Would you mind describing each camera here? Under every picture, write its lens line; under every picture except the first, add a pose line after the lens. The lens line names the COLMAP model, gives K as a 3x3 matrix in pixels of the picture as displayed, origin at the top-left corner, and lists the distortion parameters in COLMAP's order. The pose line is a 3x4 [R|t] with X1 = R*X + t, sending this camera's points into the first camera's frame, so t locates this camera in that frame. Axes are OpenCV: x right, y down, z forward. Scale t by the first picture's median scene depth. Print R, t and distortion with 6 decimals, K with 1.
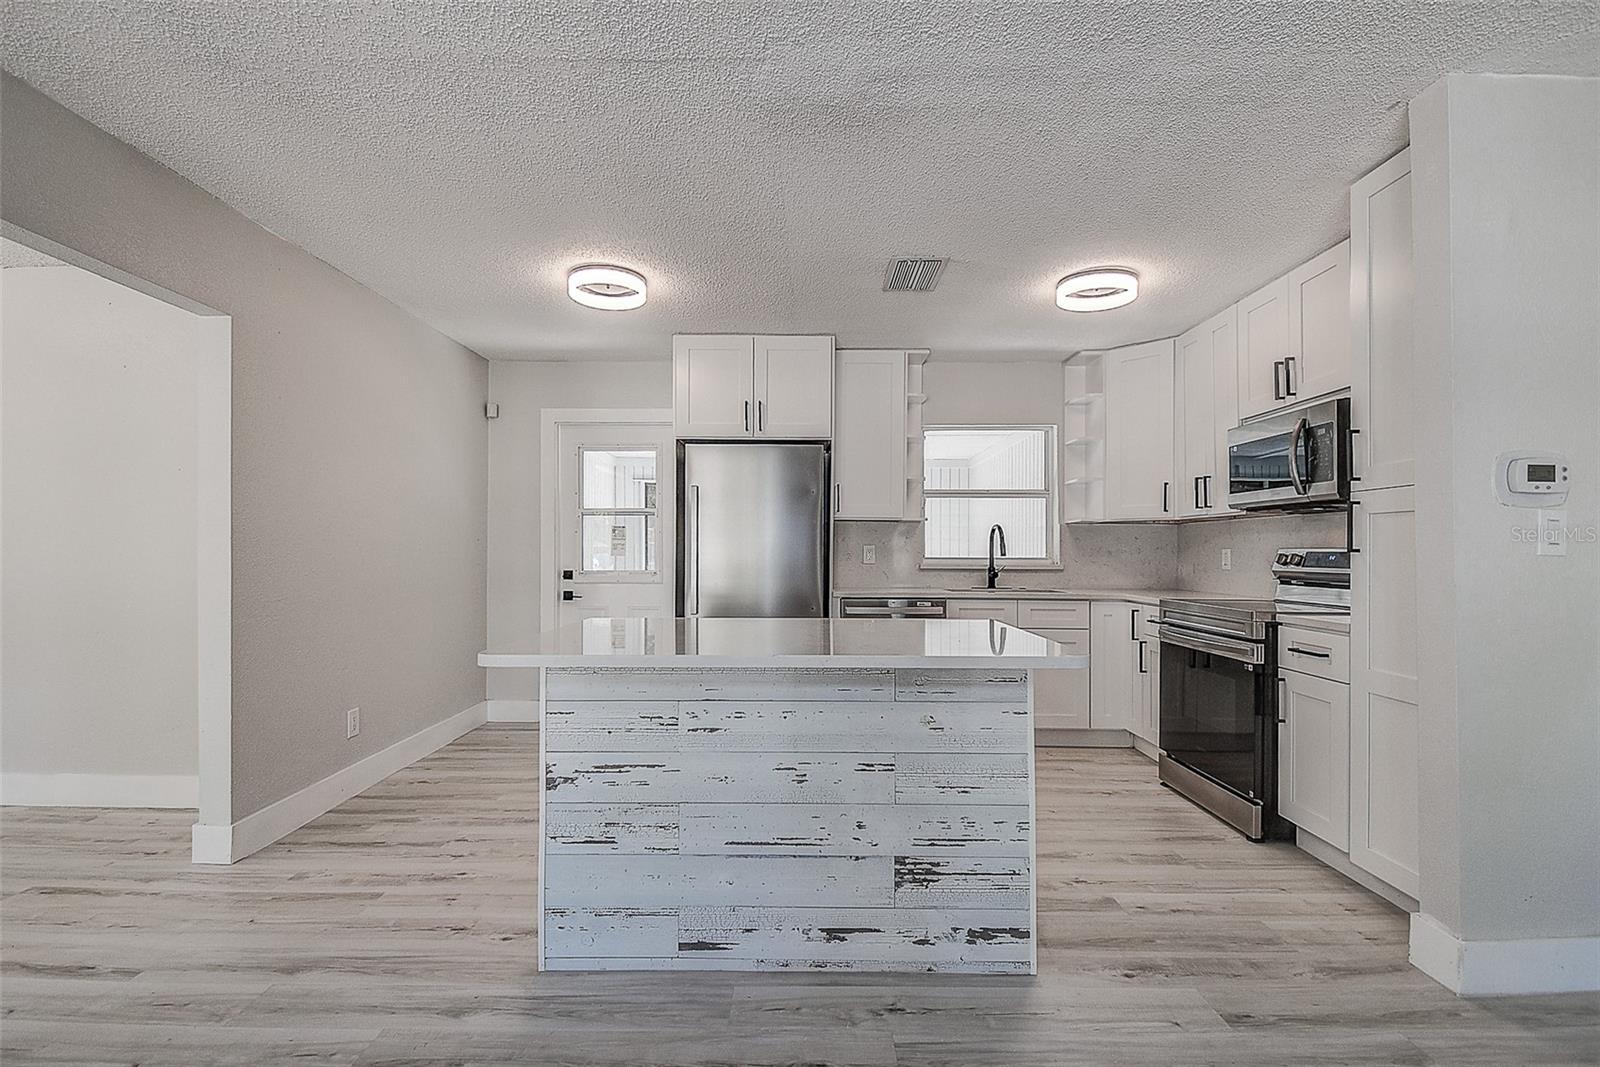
lens RADIAL K [[721.5, 0, 802.8], [0, 721.5, 545.8], [0, 0, 1]] dist [0.012266, -0.010057]
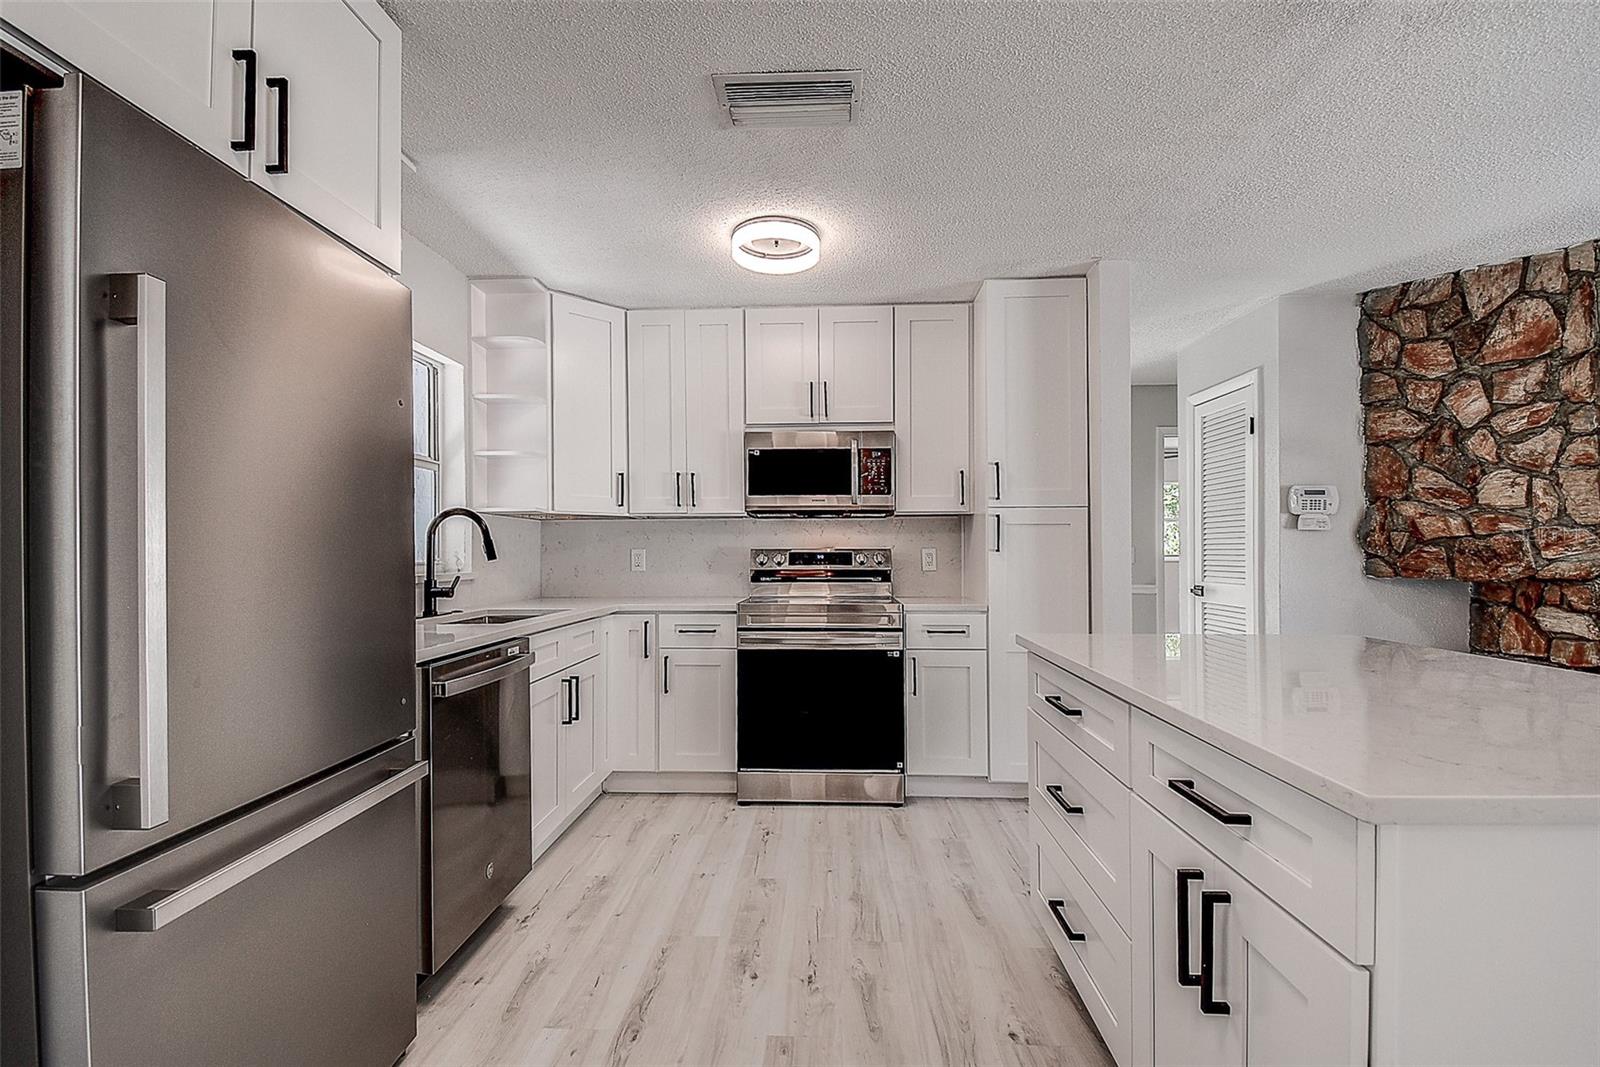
lens RADIAL K [[721.5, 0, 808.9], [0, 721.5, 539.0], [0, 0, 1]] dist [0.012266, -0.010057]
pose [[0.013000, 0.014782, 0.999806, -0.518050], [-0.004083, 0.999883, -0.014730, 0.004346], [-0.999907, -0.003891, 0.013059, 1.116617]]
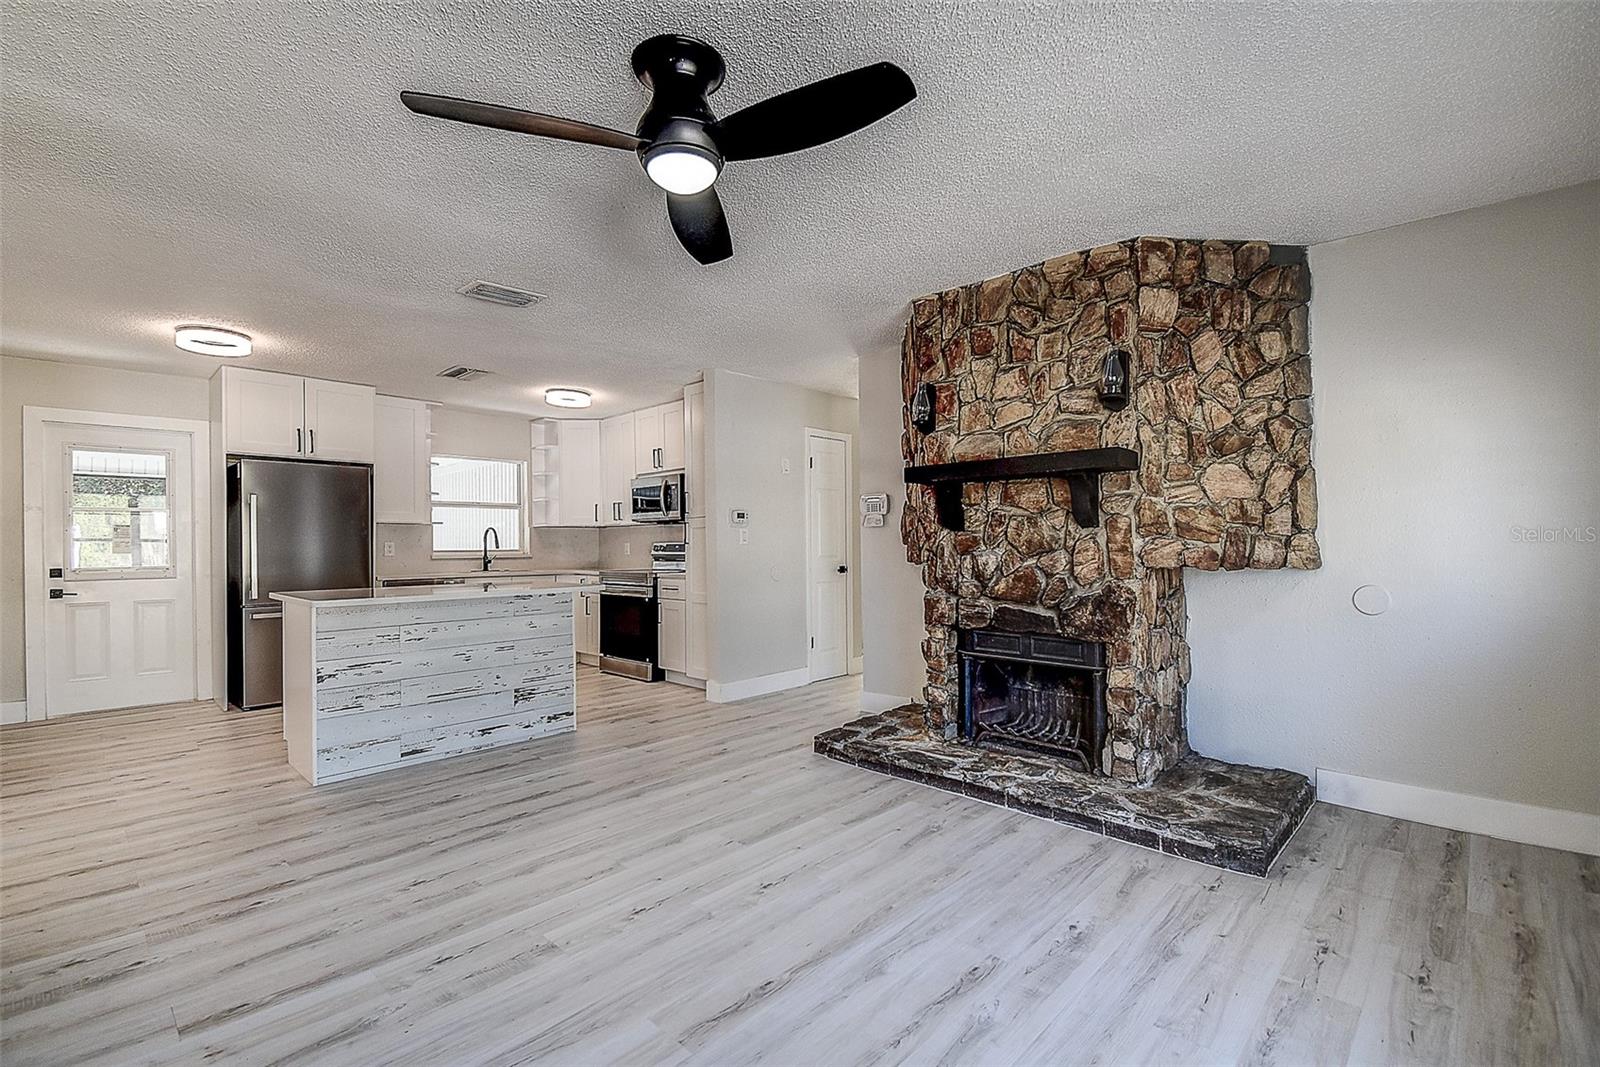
lens RADIAL K [[721.5, 0, 803.1], [0, 721.5, 545.2], [0, 0, 1]] dist [0.012266, -0.010057]
pose [[0.683452, -0.008572, 0.729945, -0.592449], [0.004617, 0.999962, 0.007420, -0.001788], [-0.729980, -0.001701, 0.683466, -0.752177]]
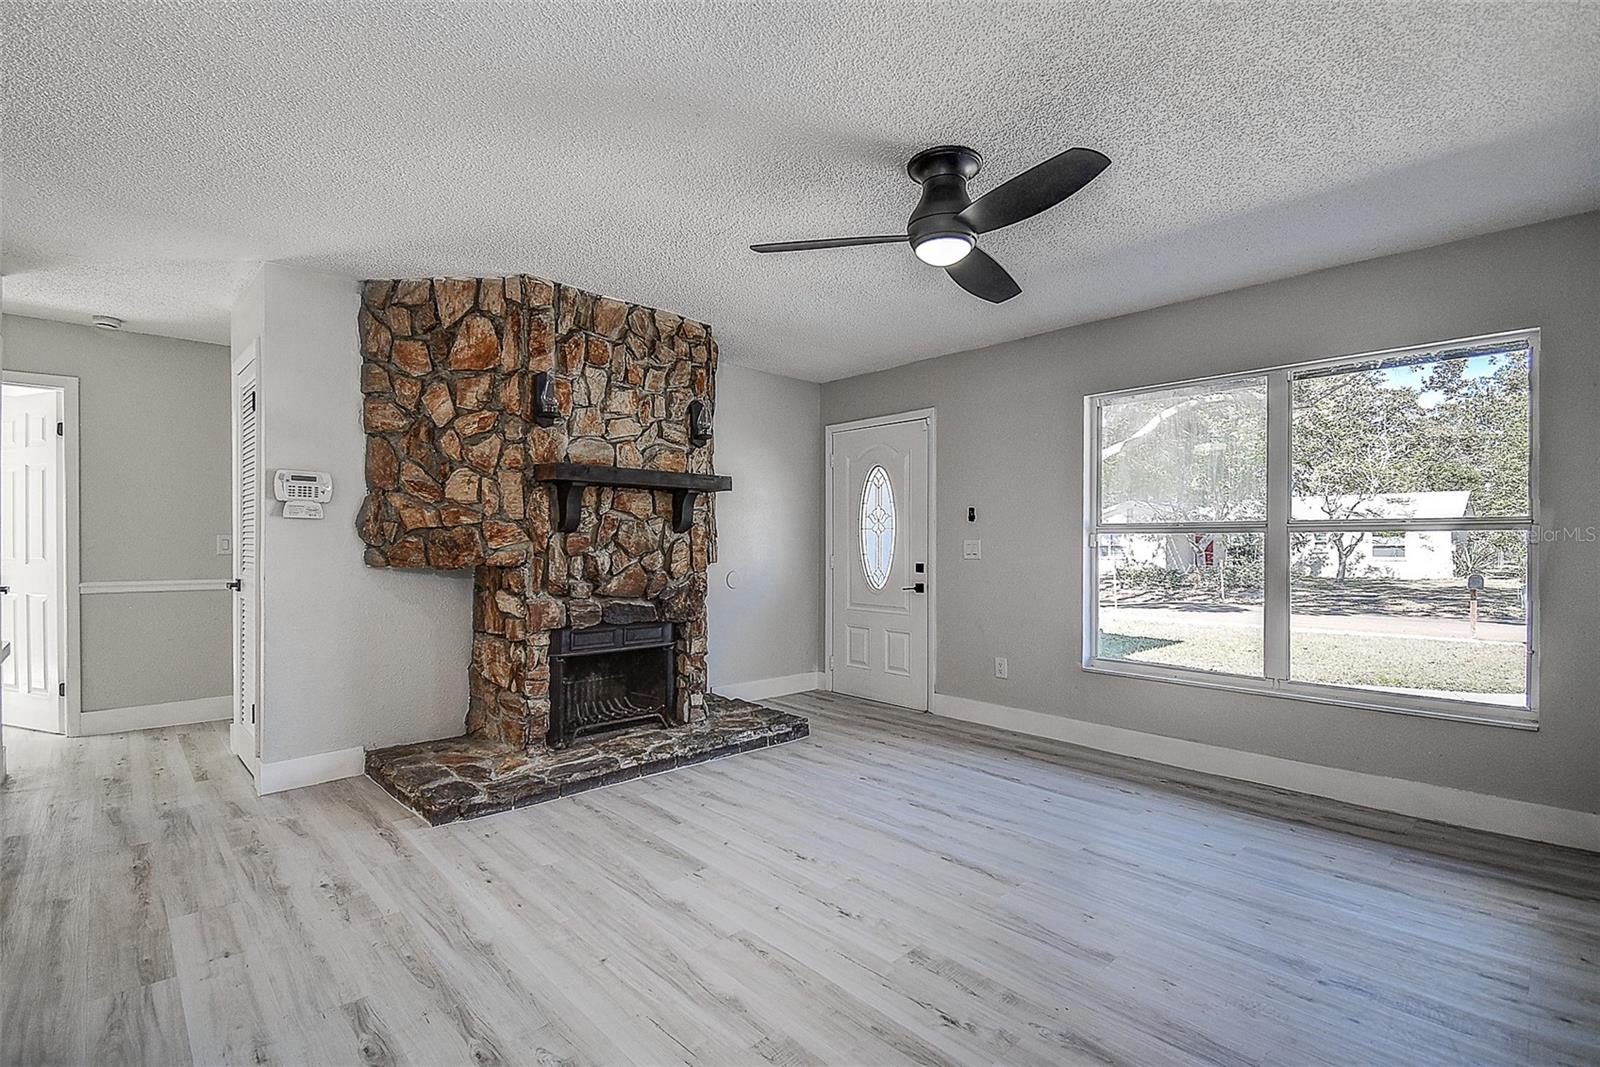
lens RADIAL K [[721.5, 0, 811.4], [0, 721.5, 547.7], [0, 0, 1]] dist [0.012266, -0.010057]
pose [[-0.703478, -0.008939, 0.710661, -0.674411], [-0.010078, 0.999946, 0.002602, 0.003656], [-0.710646, -0.005332, -0.703530, 0.555960]]
